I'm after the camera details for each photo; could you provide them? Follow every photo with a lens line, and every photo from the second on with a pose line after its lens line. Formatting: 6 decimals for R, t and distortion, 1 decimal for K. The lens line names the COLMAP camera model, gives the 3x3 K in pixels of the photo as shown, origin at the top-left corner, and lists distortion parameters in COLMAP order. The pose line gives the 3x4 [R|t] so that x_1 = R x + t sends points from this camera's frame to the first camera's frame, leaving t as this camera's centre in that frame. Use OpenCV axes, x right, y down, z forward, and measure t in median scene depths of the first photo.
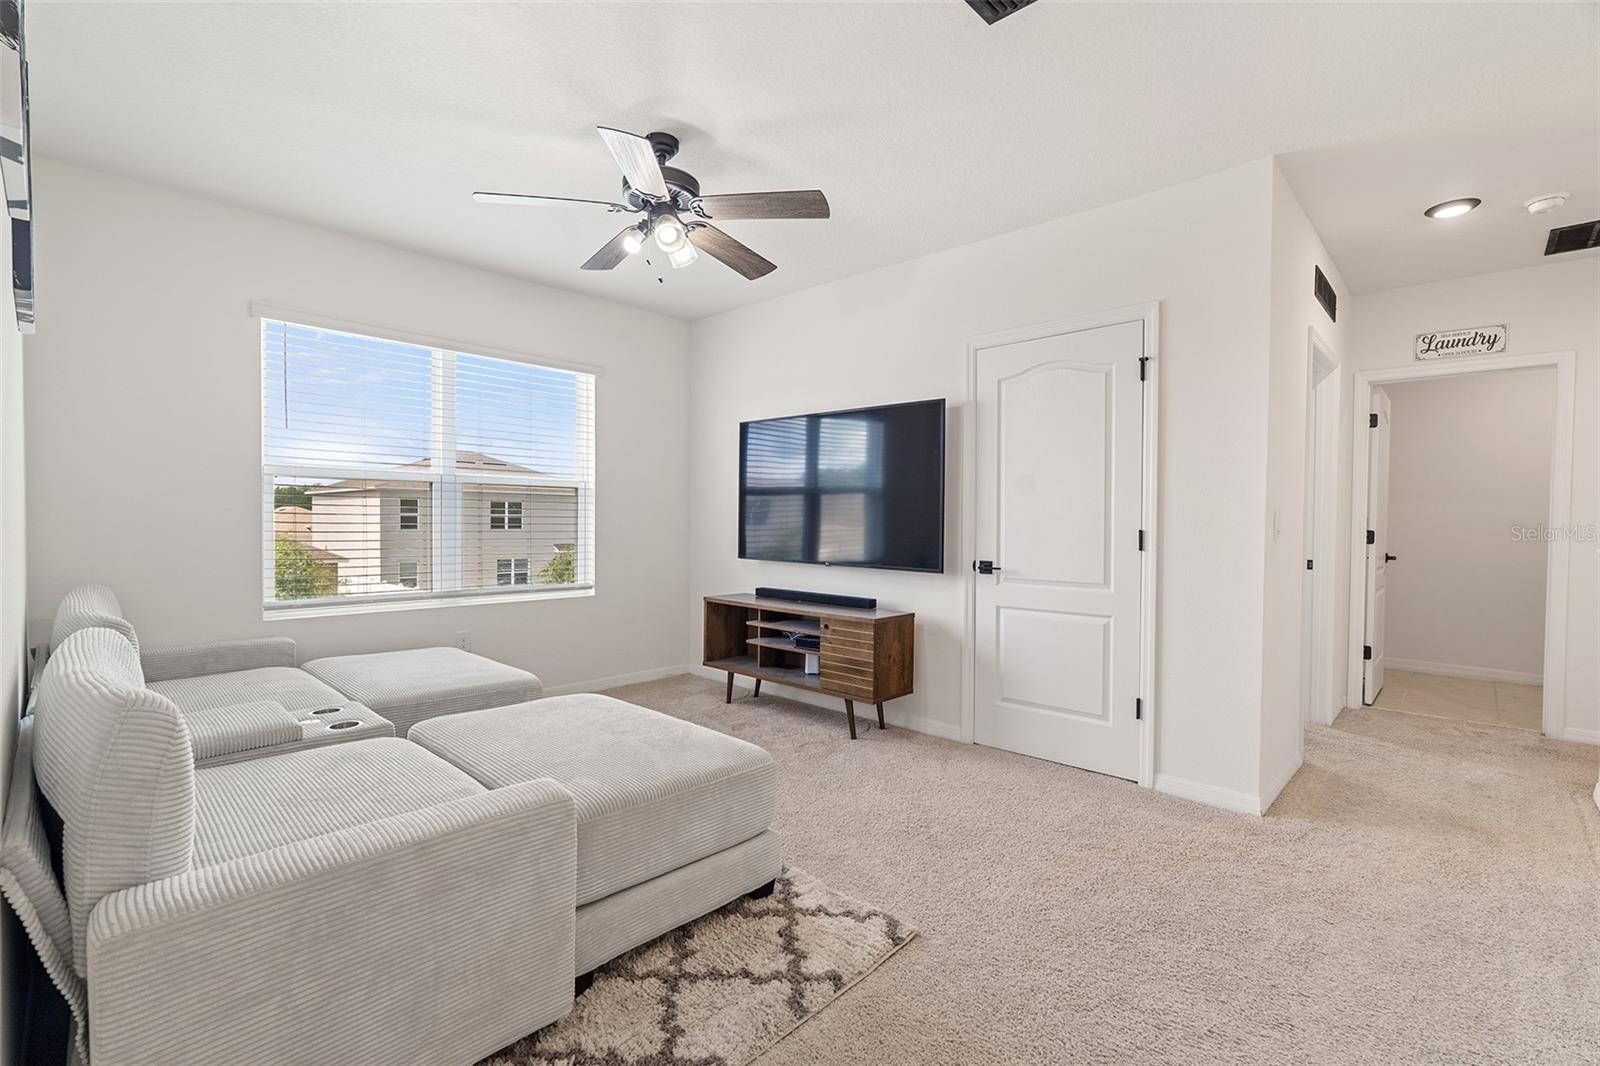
lens RADIAL K [[716.5, 0, 798.5], [0, 716.5, 536.1], [0, 0, 1]] dist [-0.000037, 0.000593]
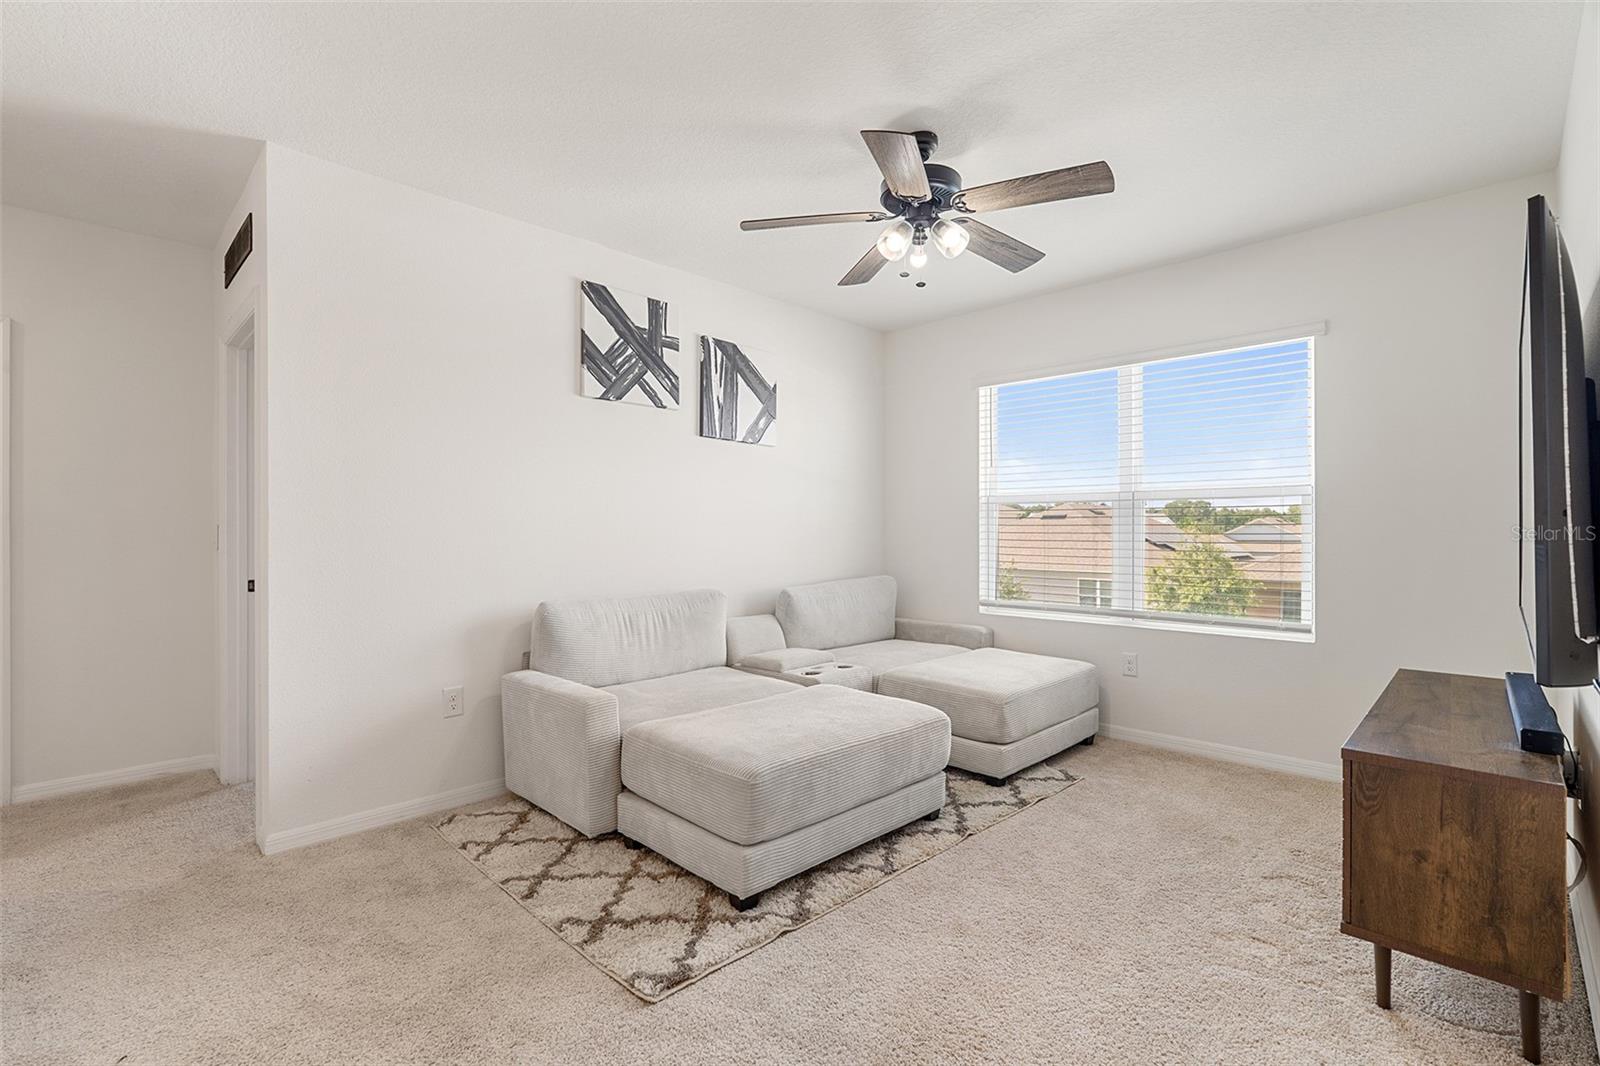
lens RADIAL K [[716.5, 0, 798.5], [0, 716.5, 536.1], [0, 0, 1]] dist [-0.000037, 0.000593]
pose [[-0.008531, -0.002704, -0.999960, 0.598655], [-0.023846, 0.999713, -0.002499, -0.013873], [0.999679, 0.023824, -0.008593, 0.671482]]
